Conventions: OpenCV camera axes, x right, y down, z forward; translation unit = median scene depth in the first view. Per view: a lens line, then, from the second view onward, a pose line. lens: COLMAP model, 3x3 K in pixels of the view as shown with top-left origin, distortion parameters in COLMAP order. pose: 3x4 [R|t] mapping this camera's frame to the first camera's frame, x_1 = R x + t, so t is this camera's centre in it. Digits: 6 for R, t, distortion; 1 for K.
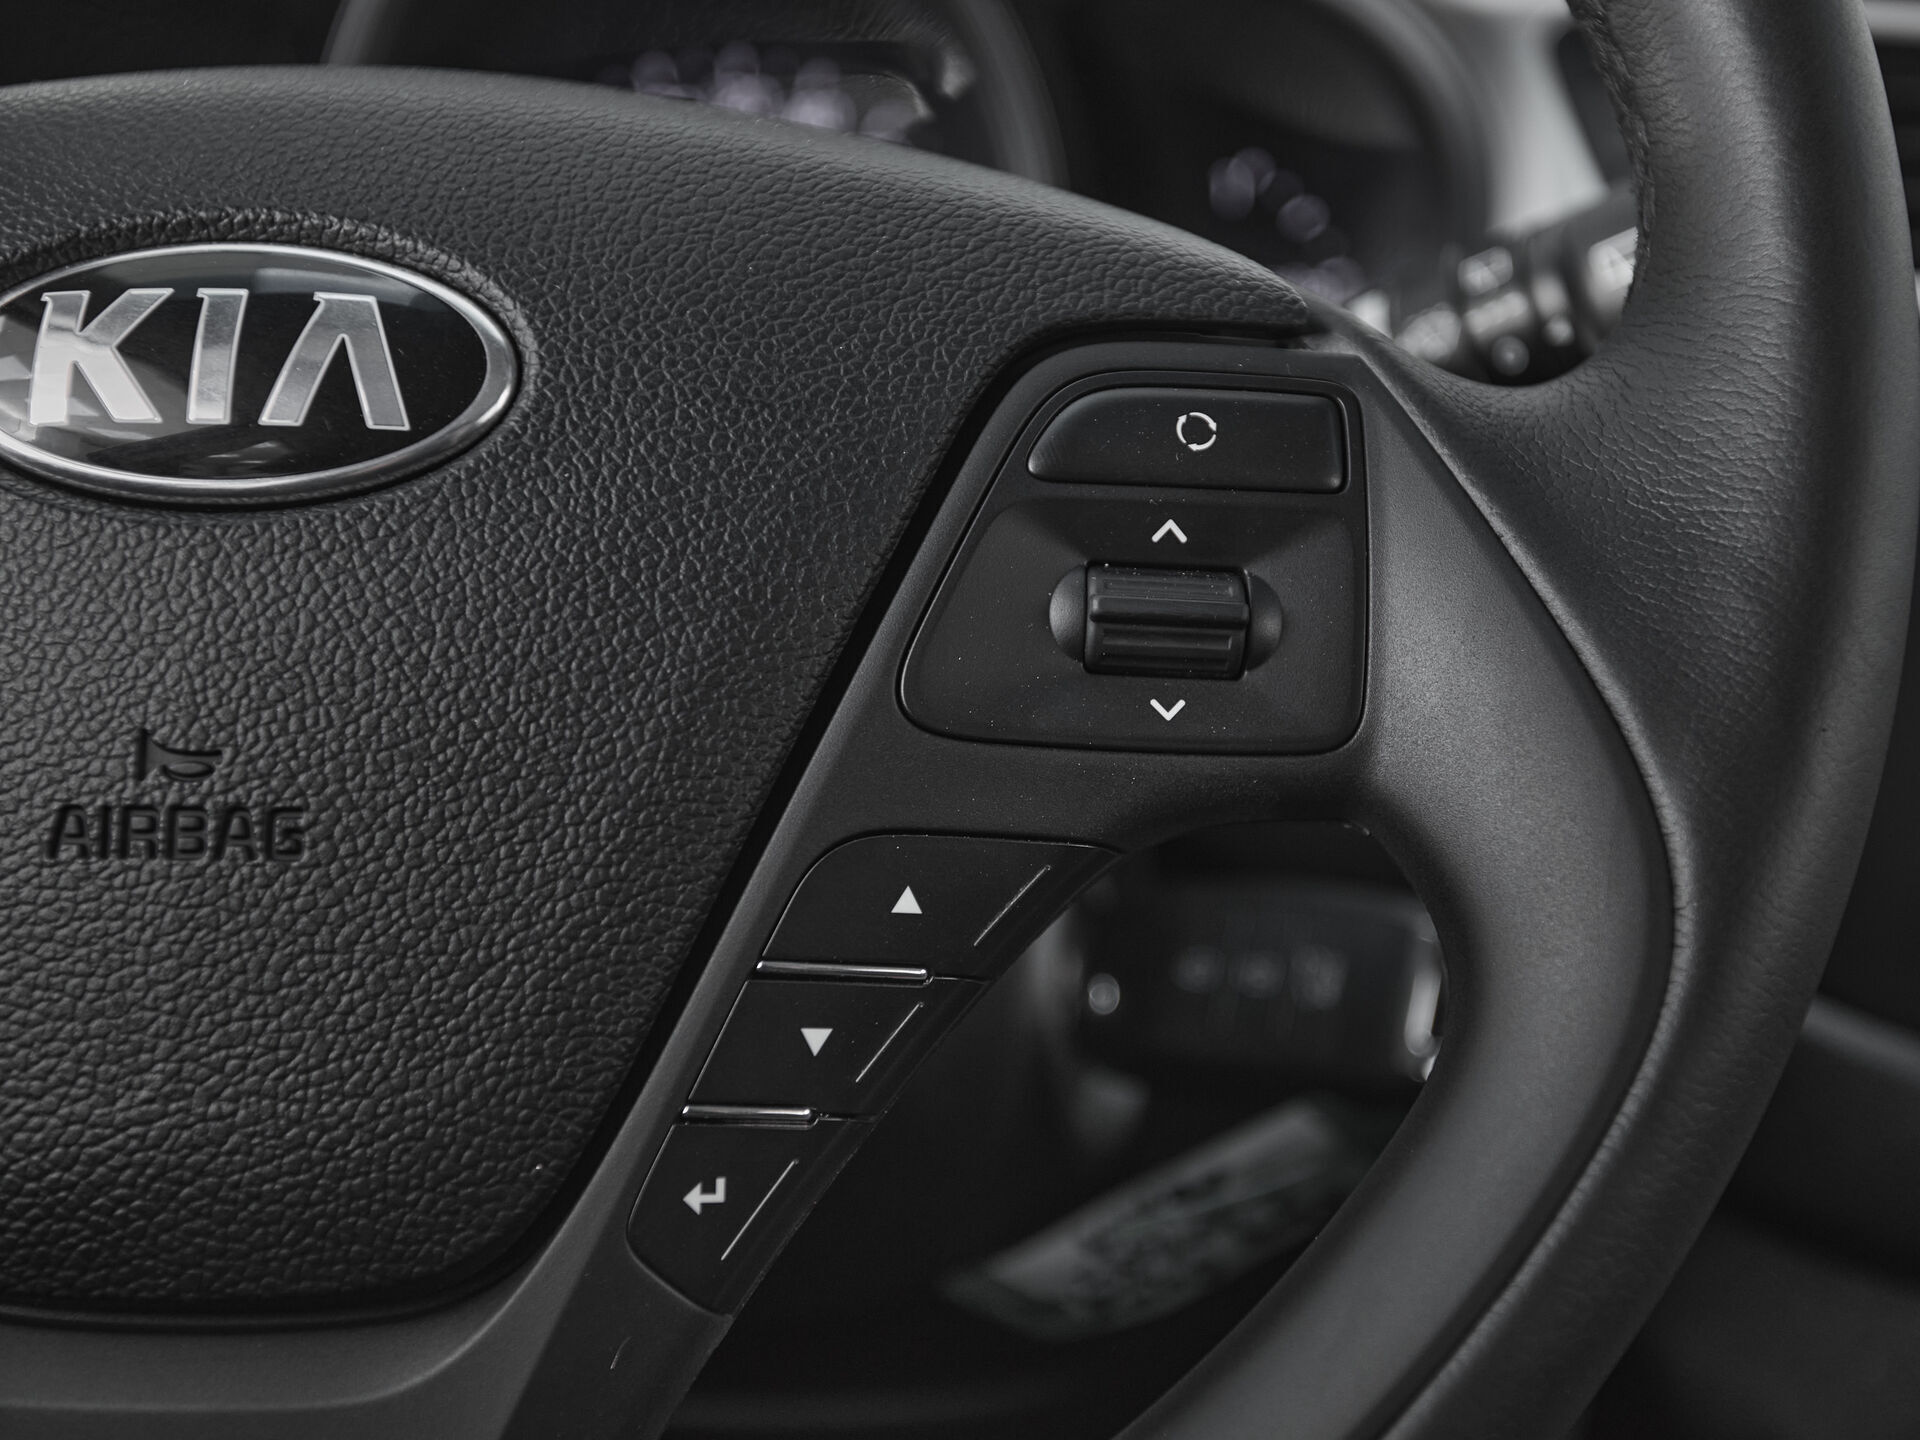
lens RADIAL K [[2321.7, 0, 1072.5], [0, 2321.7, 744.6], [0, 0, 1]] dist [0.018089, 0.080298]
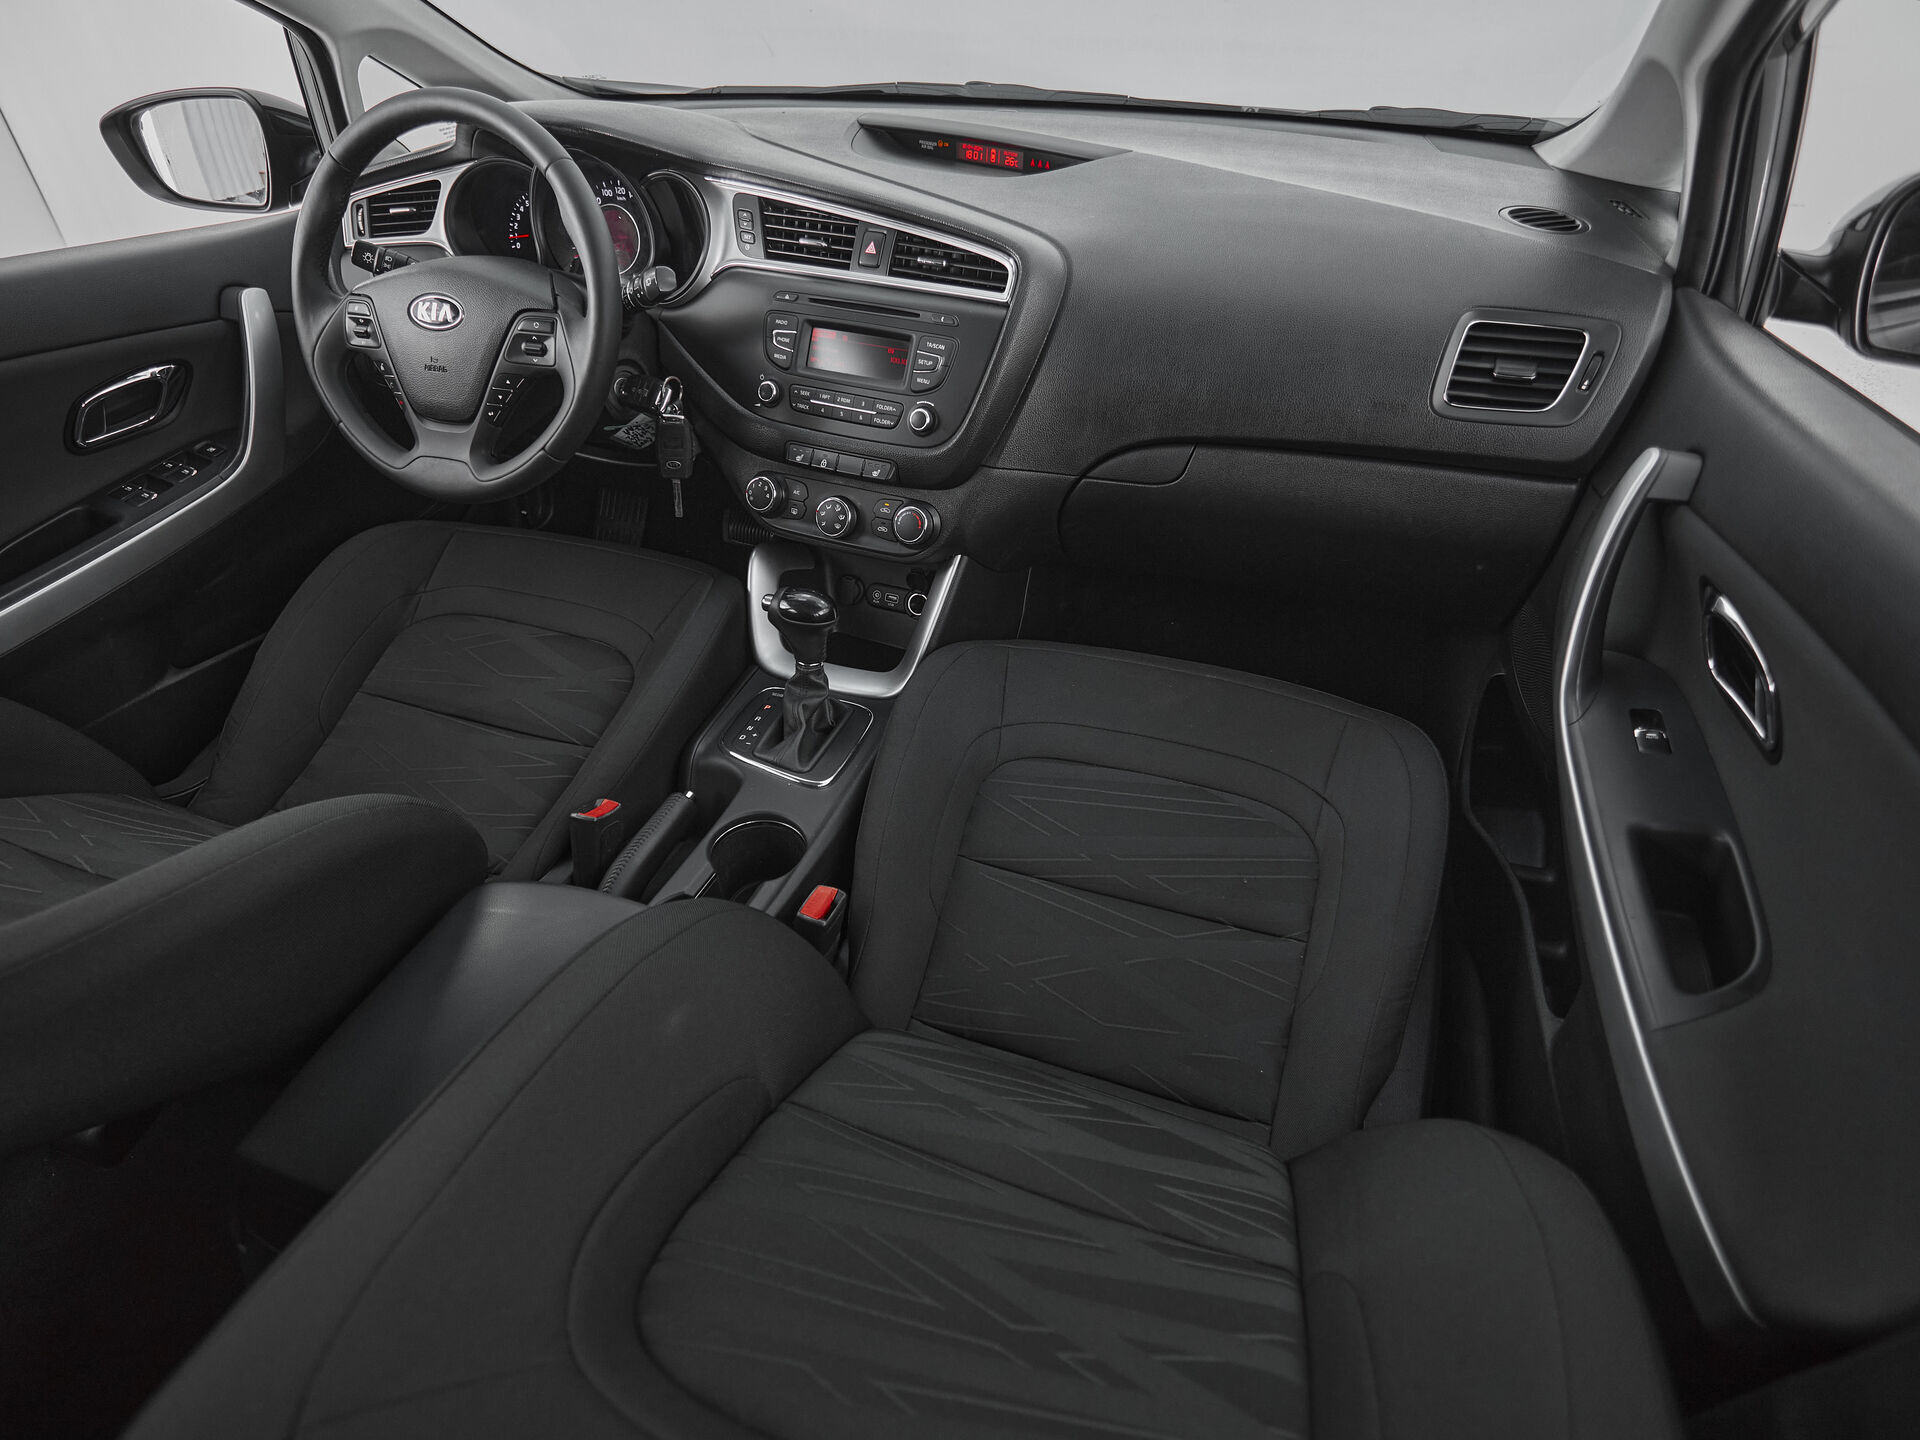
lens RADIAL K [[1036.1, 0, 913.0], [0, 1036.1, 727.7], [0, 0, 1]] dist [0.001212, 0.000141]
pose [[0.947673, 0.168083, -0.271412, 2.747878], [-0.033832, 0.898262, 0.438156, -0.543961], [0.317445, -0.406046, 0.856945, -2.490646]]
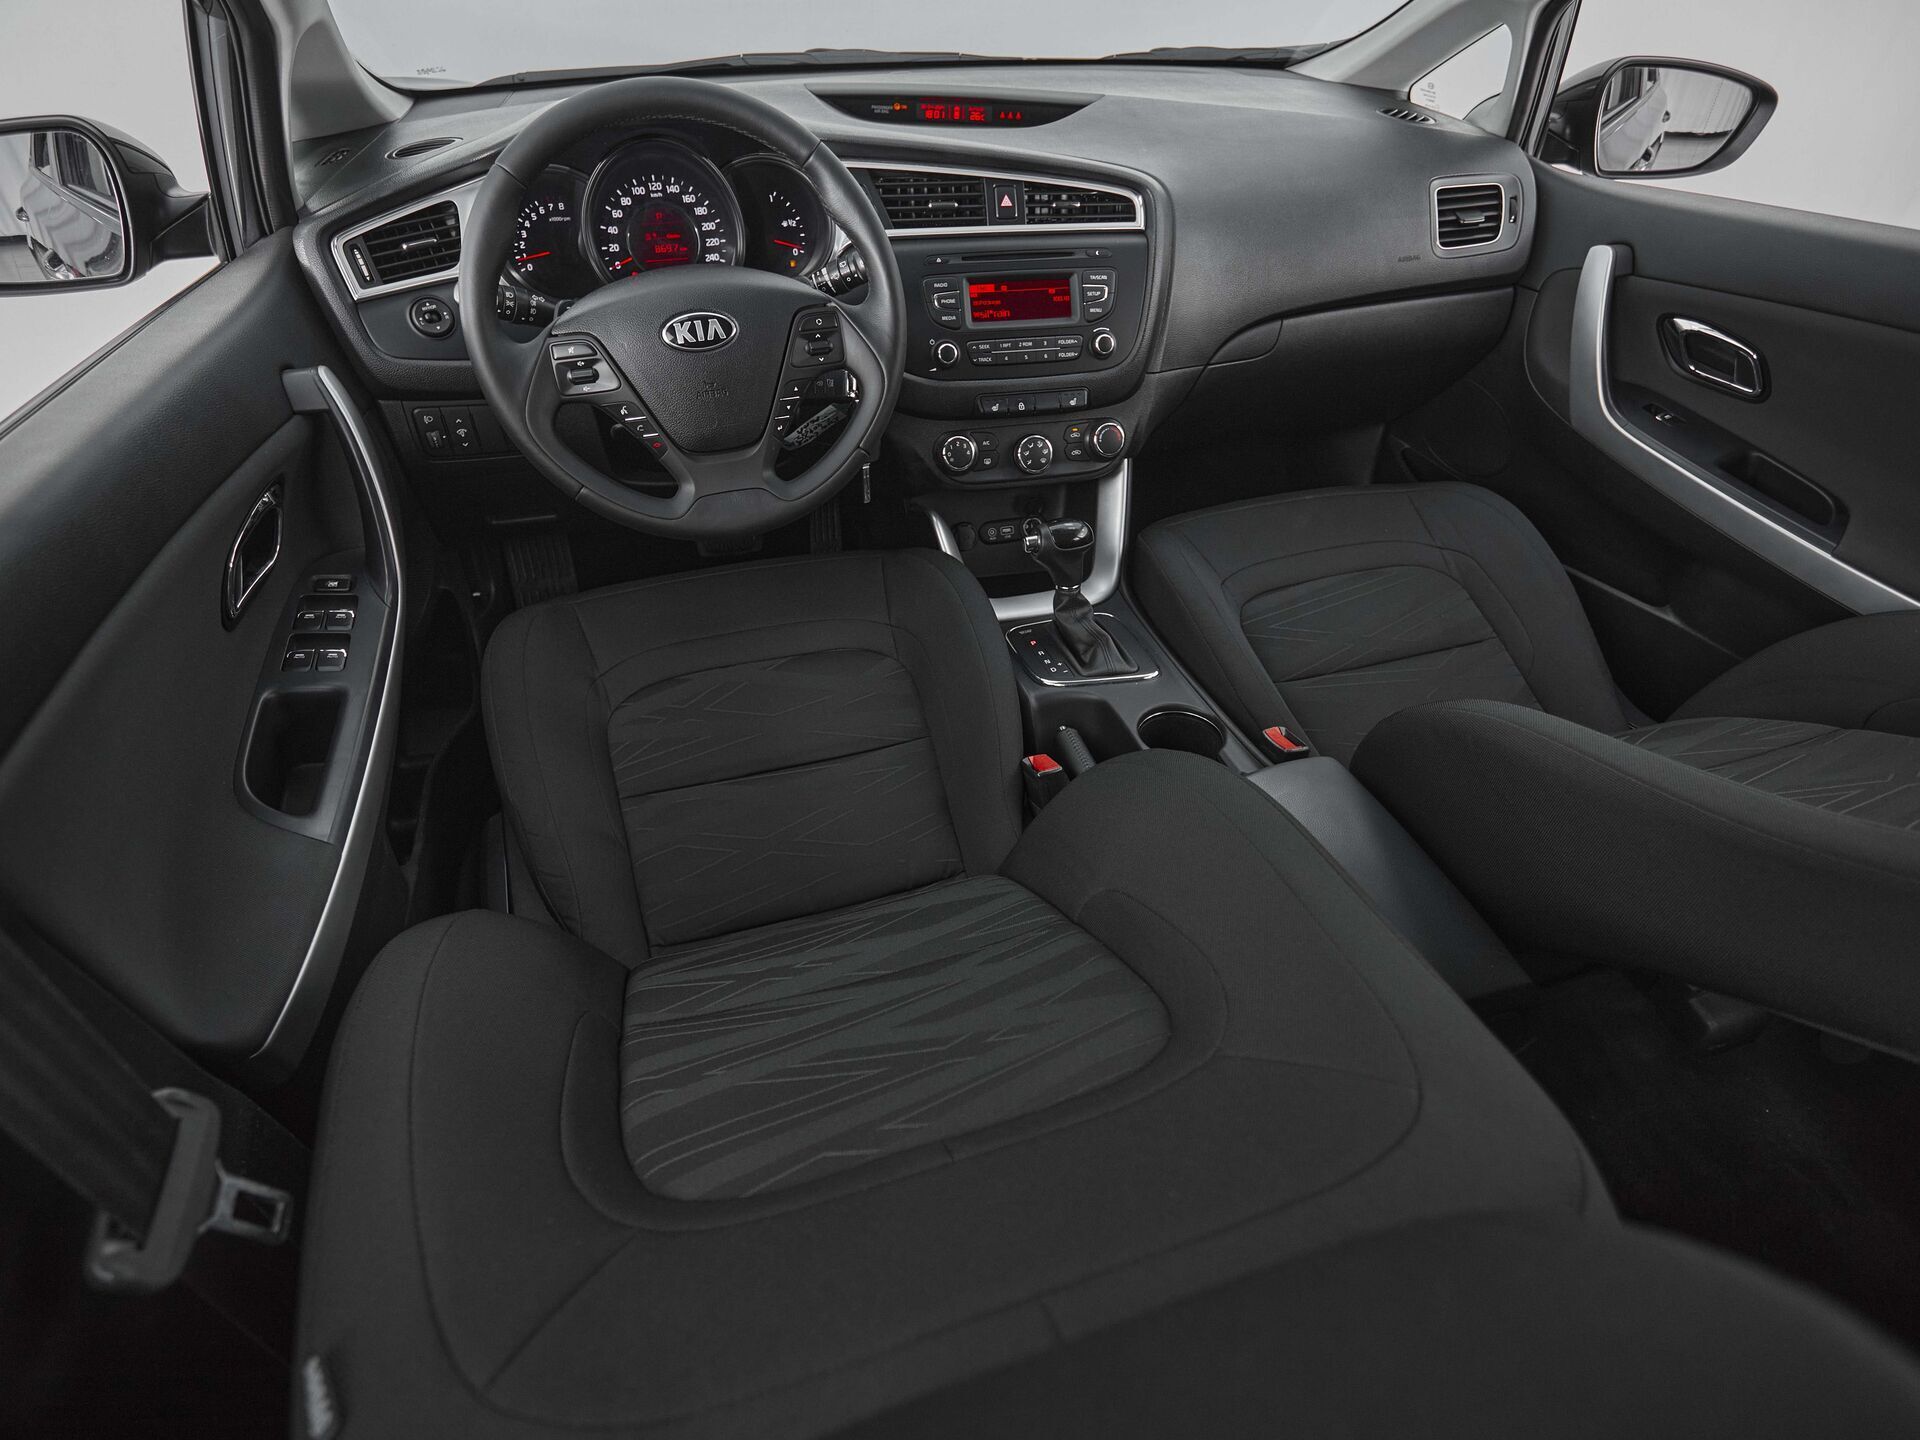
lens RADIAL K [[1029.2, 0, 968.2], [0, 1029.2, 729.4], [0, 0, 1]] dist [-0.001578, -0.000226]
pose [[0.942211, -0.226142, 0.247182, -0.692630], [0.084462, 0.874320, 0.477945, -0.589969], [-0.324199, -0.429448, 0.842894, -2.905048]]
